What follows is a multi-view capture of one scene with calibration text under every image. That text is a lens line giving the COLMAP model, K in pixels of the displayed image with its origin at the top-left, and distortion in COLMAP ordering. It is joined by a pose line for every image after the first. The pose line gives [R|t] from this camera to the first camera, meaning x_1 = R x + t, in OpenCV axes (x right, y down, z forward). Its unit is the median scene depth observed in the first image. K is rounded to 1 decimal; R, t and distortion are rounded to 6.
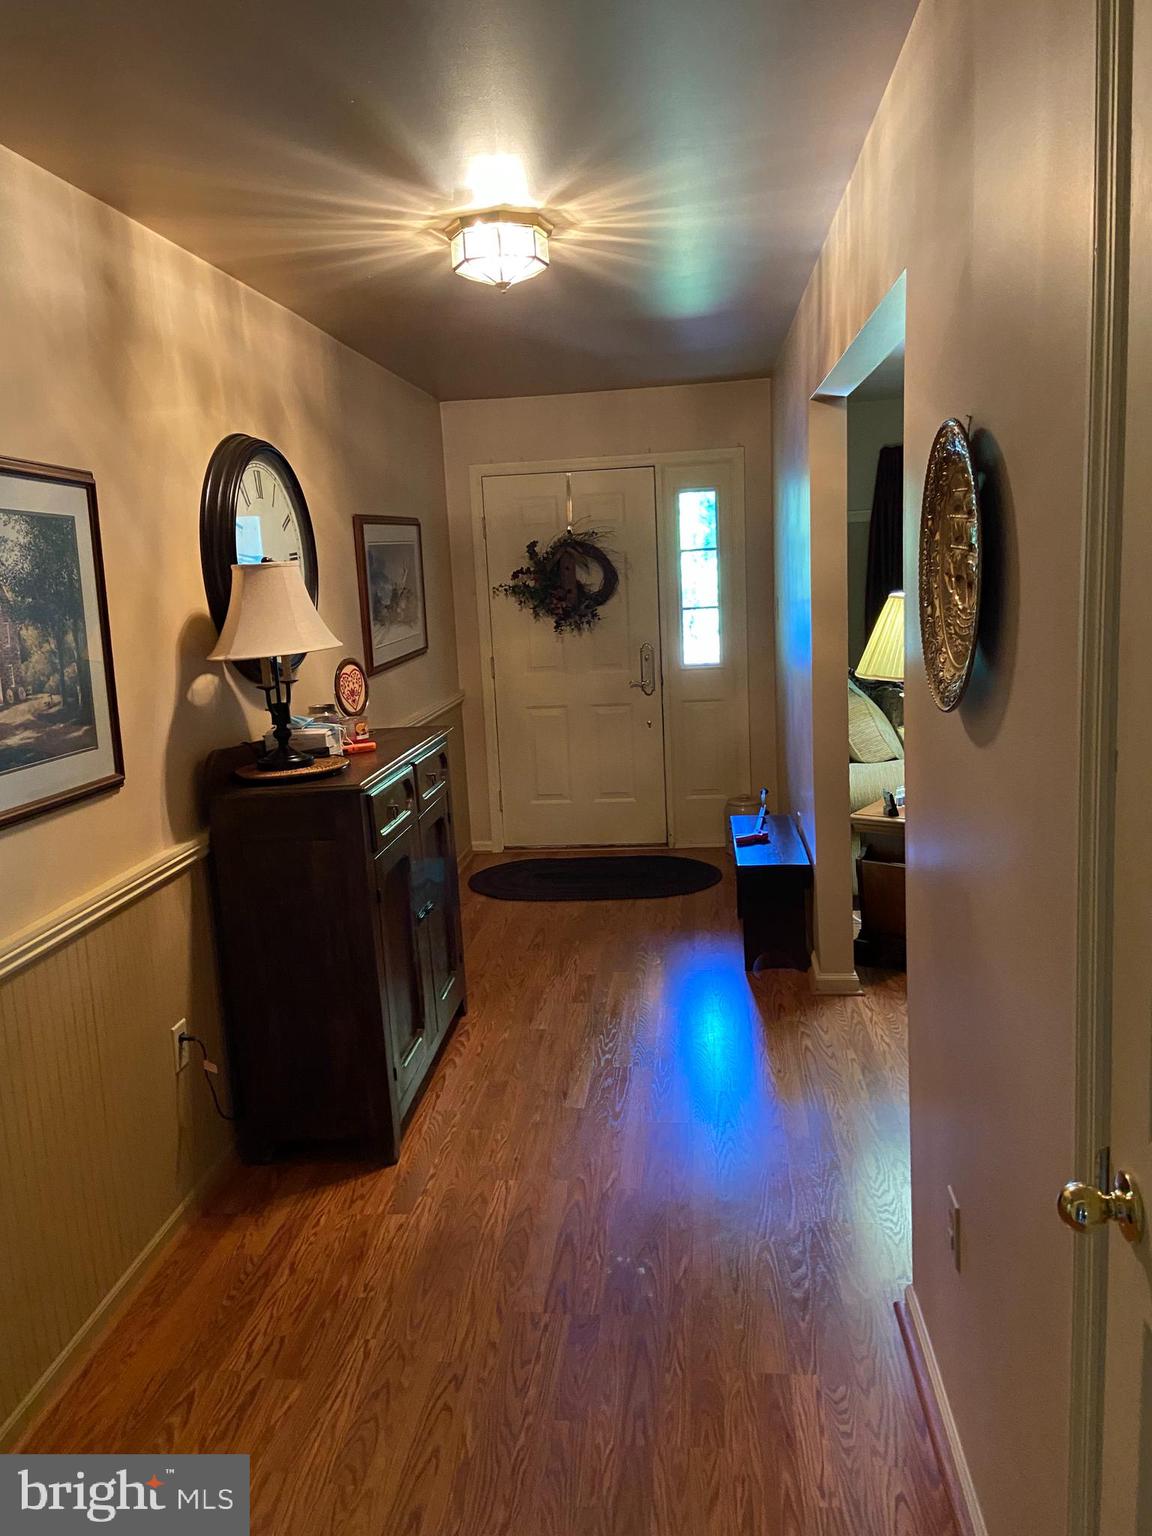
lens RADIAL K [[1156.4, 0, 573.1], [0, 1156.4, 778.9], [0, 0, 1]] dist [0.103748, -0.135383]
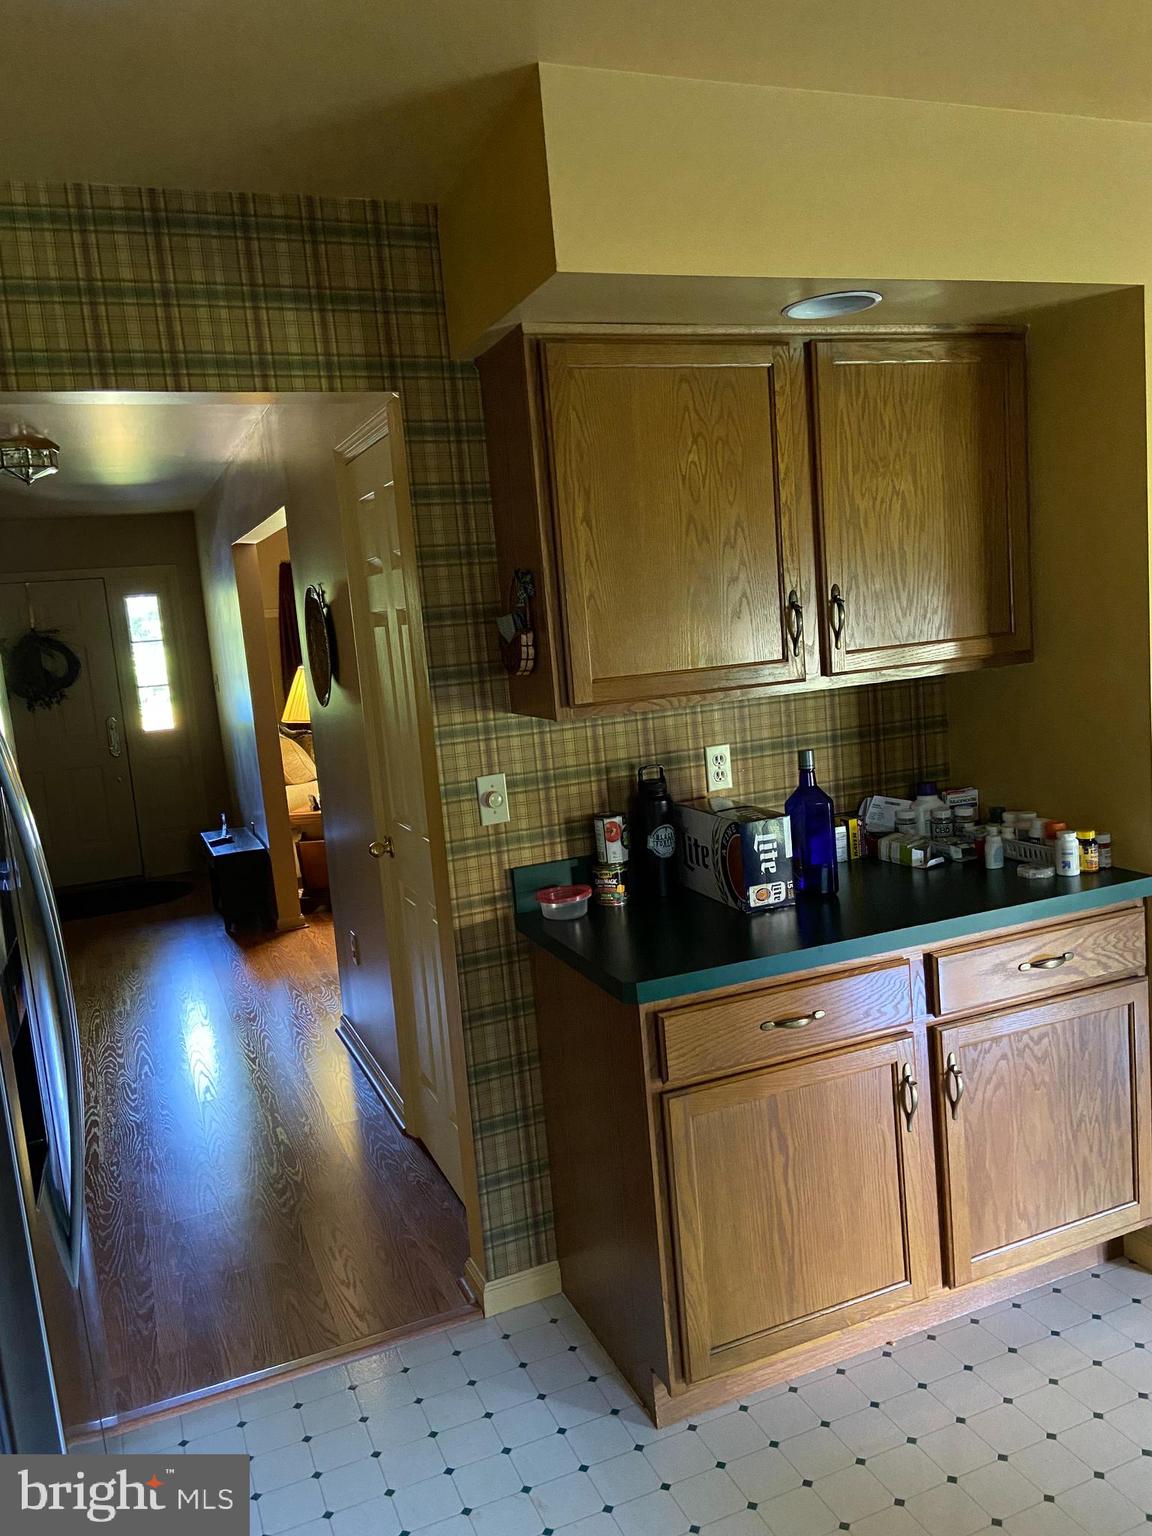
lens RADIAL K [[1156.4, 0, 583.4], [0, 1156.4, 781.1], [0, 0, 1]] dist [0.103748, -0.135383]
pose [[0.879351, -0.089592, 0.467670, -0.114159], [0.119602, 0.992212, -0.034807, 0.077955], [-0.460909, 0.086542, 0.883218, -0.462554]]
